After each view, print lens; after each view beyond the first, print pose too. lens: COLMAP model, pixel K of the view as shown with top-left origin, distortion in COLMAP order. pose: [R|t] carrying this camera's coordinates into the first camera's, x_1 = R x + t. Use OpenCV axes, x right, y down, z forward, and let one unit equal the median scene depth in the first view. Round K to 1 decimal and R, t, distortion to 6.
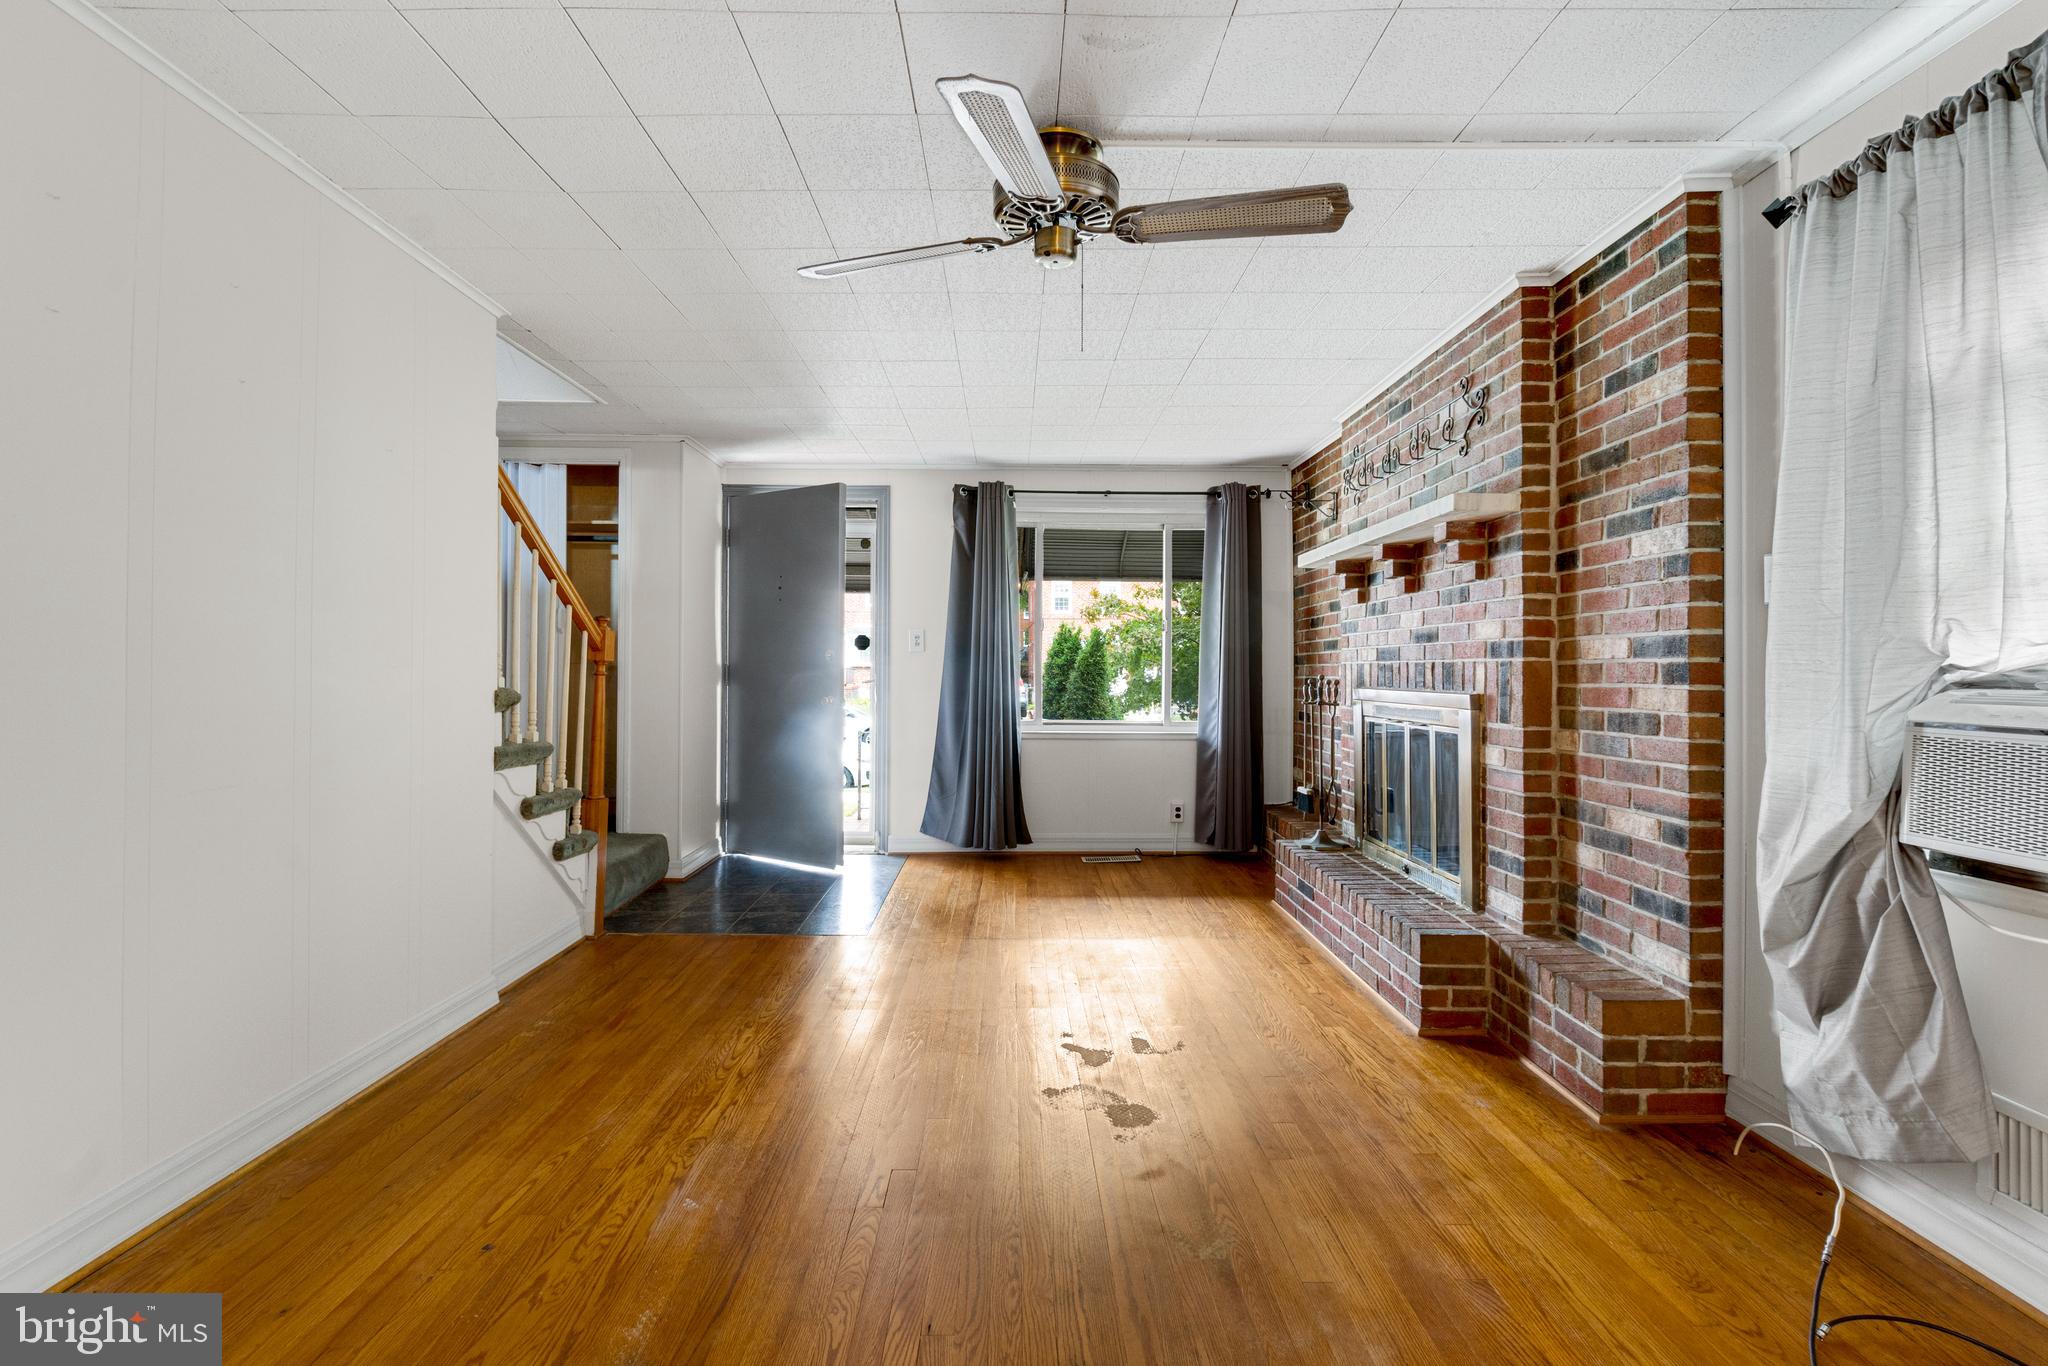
lens RADIAL K [[883.6, 0, 1035.6], [0, 883.6, 674.4], [0, 0, 1]] dist [-0.005980, 0.000656]
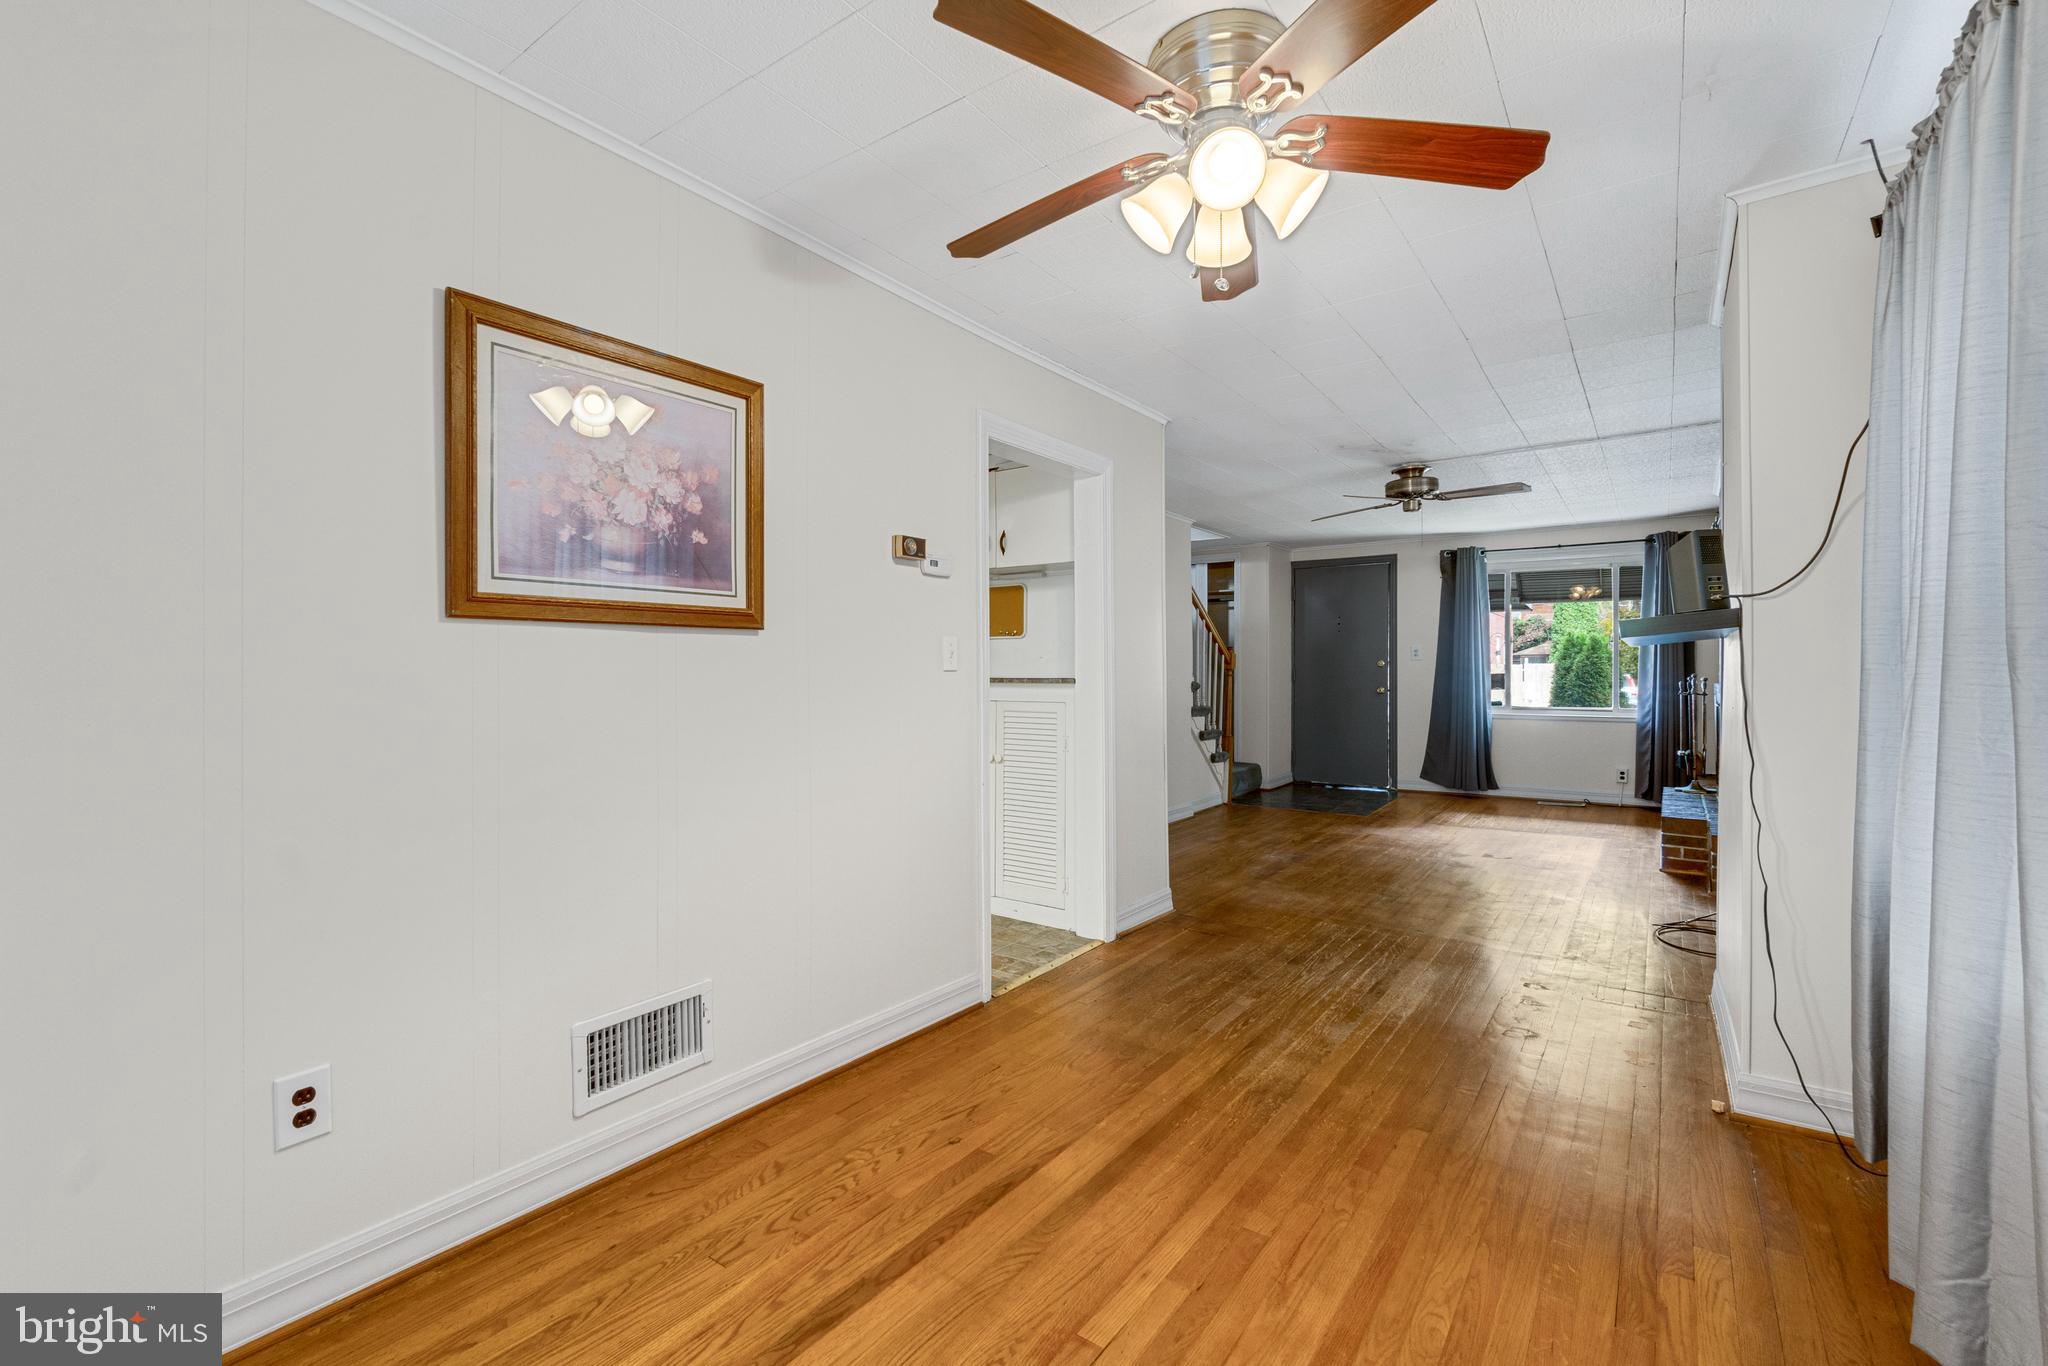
lens RADIAL K [[883.6, 0, 1003.1], [0, 883.6, 678.6], [0, 0, 1]] dist [-0.005980, 0.000656]
pose [[0.783260, -0.000967, -0.621693, 0.349458], [0.004014, 0.999986, 0.003502, -0.001897], [0.621681, -0.005239, 0.783253, -0.887054]]
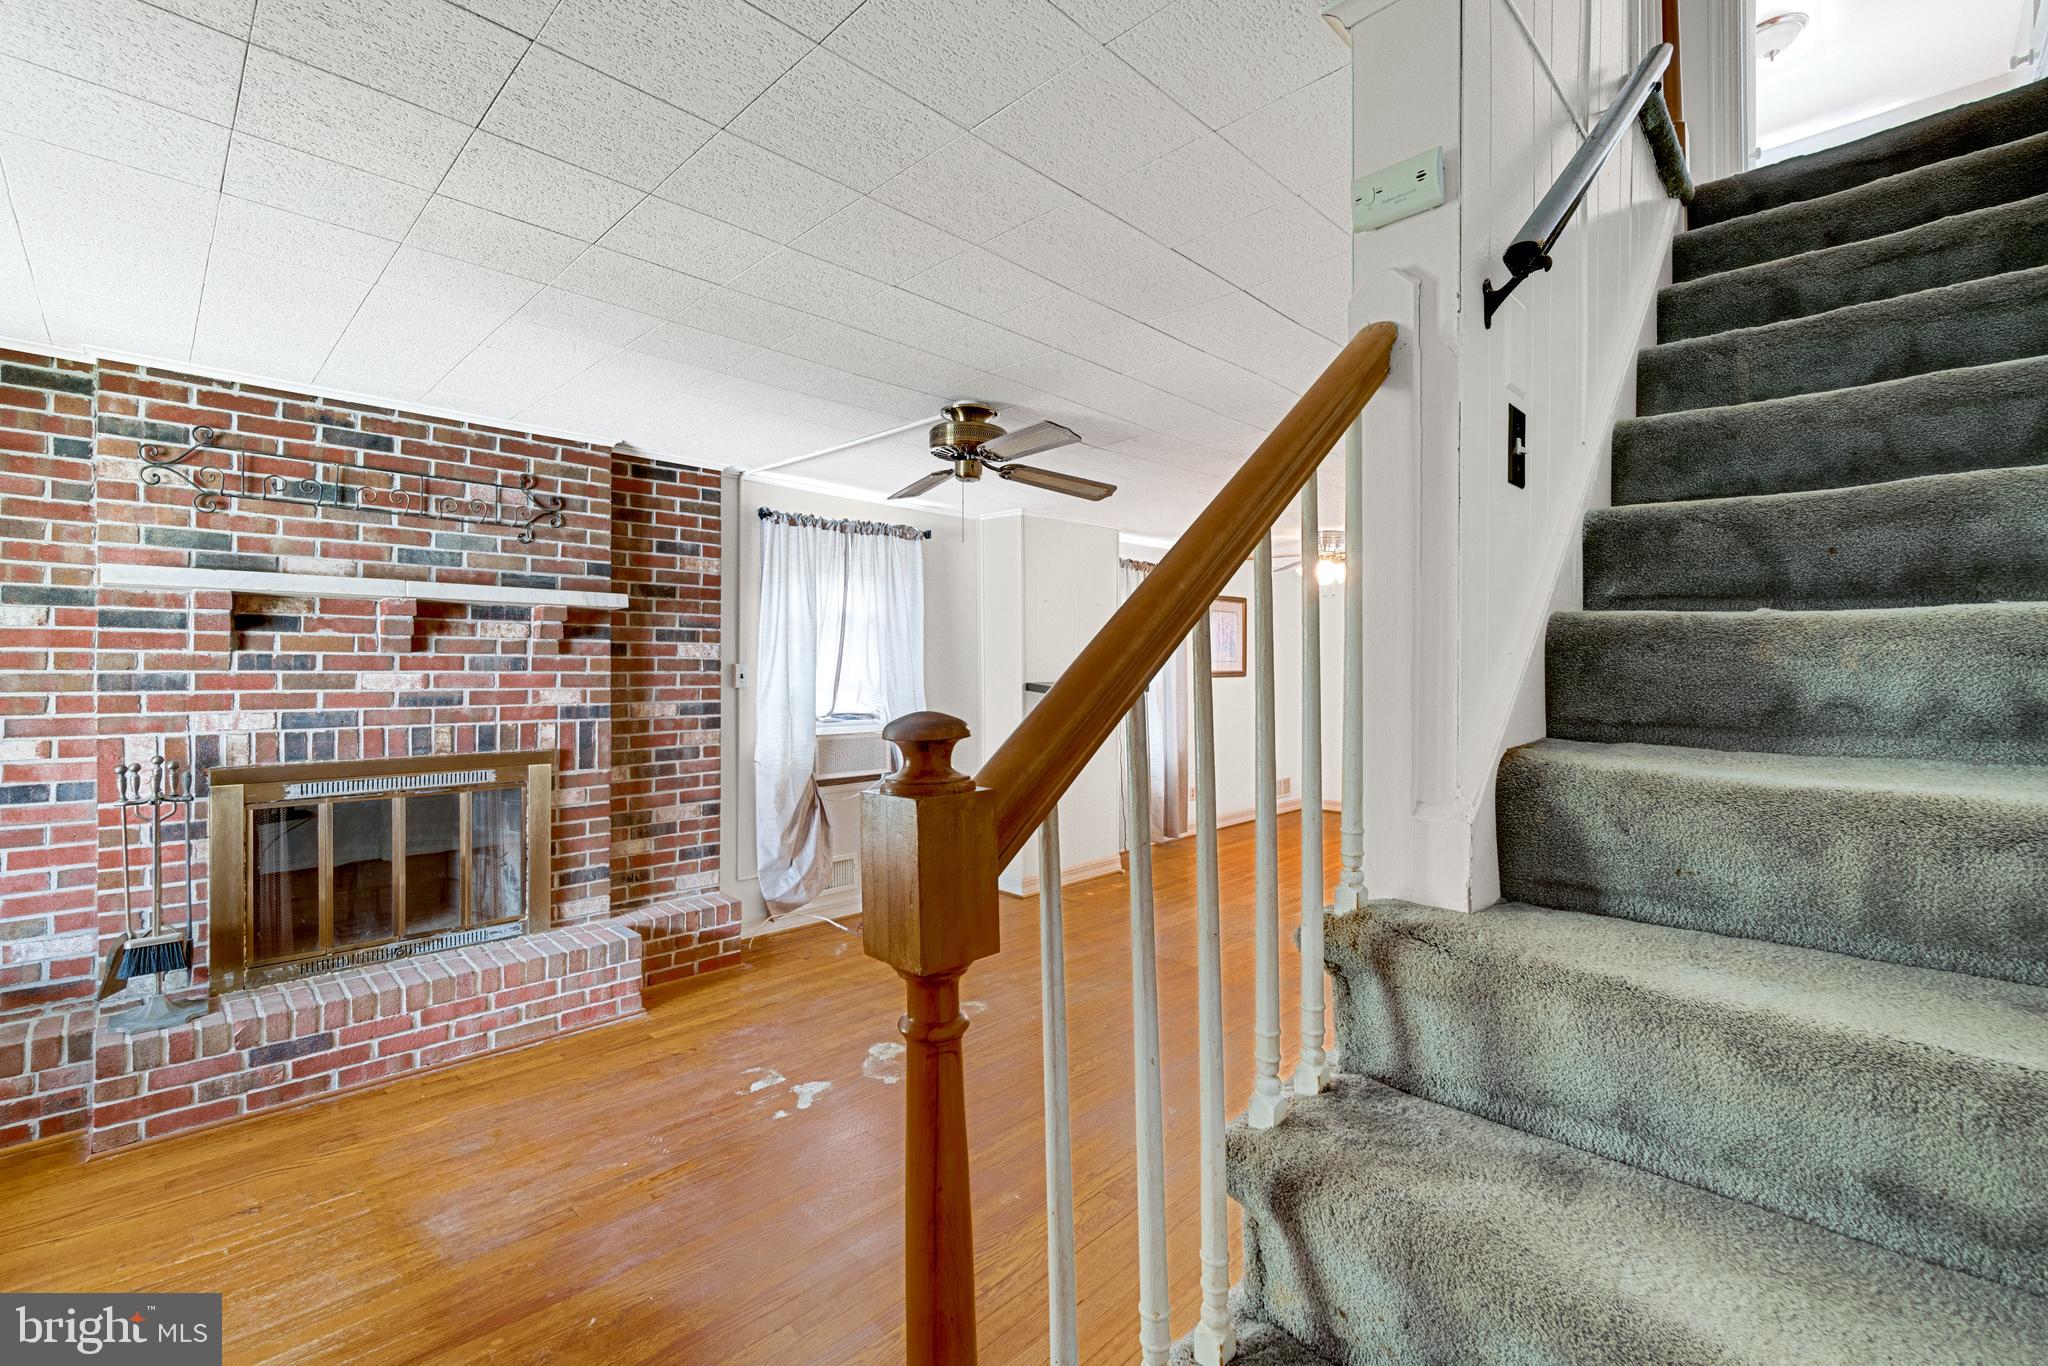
lens RADIAL K [[883.6, 0, 1025.7], [0, 883.6, 670.1], [0, 0, 1]] dist [-0.005980, 0.000656]
pose [[-0.694926, -0.006805, 0.719049, -0.641731], [-0.000545, 0.999960, 0.008937, -0.077331], [-0.719081, 0.005818, -0.694902, 1.084003]]
